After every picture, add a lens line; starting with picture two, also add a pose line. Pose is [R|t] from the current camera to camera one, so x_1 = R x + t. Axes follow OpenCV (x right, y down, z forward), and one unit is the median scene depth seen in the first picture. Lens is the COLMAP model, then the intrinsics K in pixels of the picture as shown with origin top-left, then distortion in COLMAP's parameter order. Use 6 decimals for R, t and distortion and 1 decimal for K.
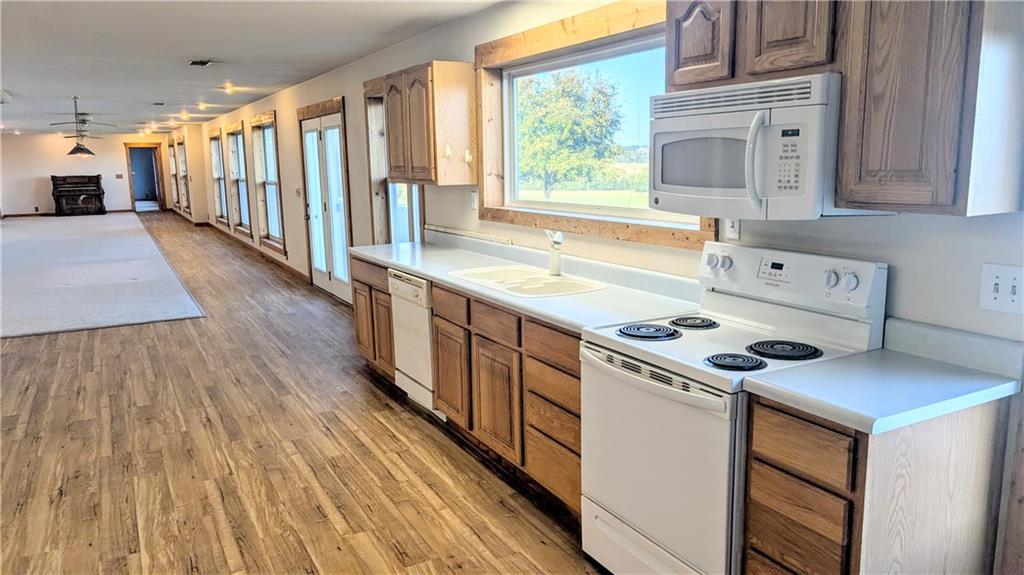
lens RADIAL K [[740.3, 0, 514.3], [0, 740.3, 295.1], [0, 0, 1]] dist [0.036522, -0.038736]
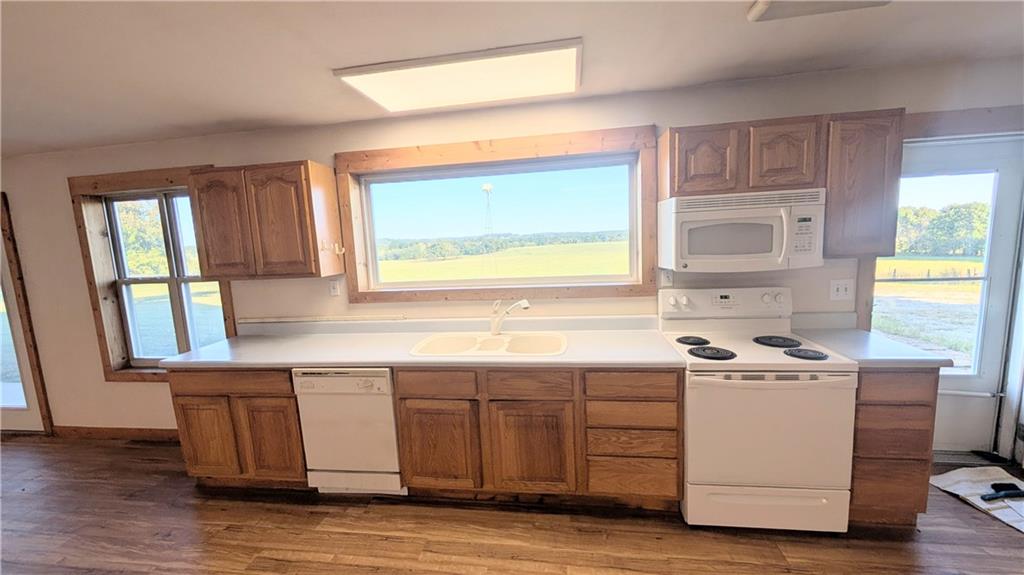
lens RADIAL K [[384.0, 0, 510.7], [0, 384.0, 283.8], [0, 0, 1]] dist [-0.002270, 0.000425]
pose [[0.602880, -0.110323, 0.790168, -0.358980], [0.183382, 0.983038, -0.002664, -0.086289], [-0.776471, 0.146509, 0.612885, 0.447817]]
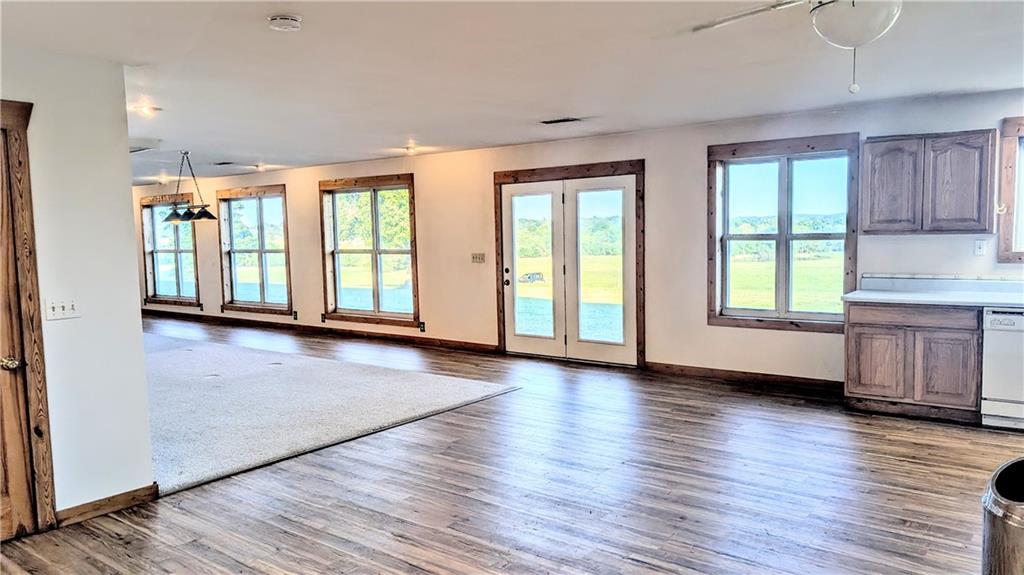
lens RADIAL K [[740.3, 0, 521.3], [0, 740.3, 296.5], [0, 0, 1]] dist [0.036522, -0.038736]
pose [[0.921750, -0.041230, 0.385587, -1.185414], [0.078219, 0.993662, -0.080733, -0.015490], [-0.379814, 0.104576, 0.919133, 0.219550]]
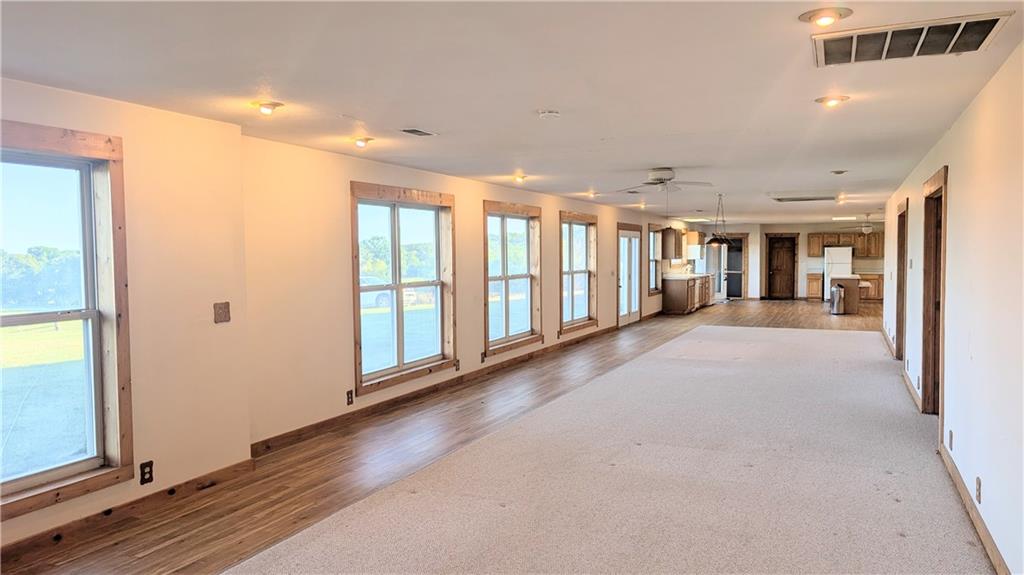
lens RADIAL K [[740.3, 0, 519.2], [0, 740.3, 287.2], [0, 0, 1]] dist [0.036522, -0.038736]
pose [[-0.610642, -0.016020, 0.791745, -2.716399], [0.159540, 0.976807, 0.142812, -0.703274], [-0.775669, 0.213522, -0.593924, 4.039281]]
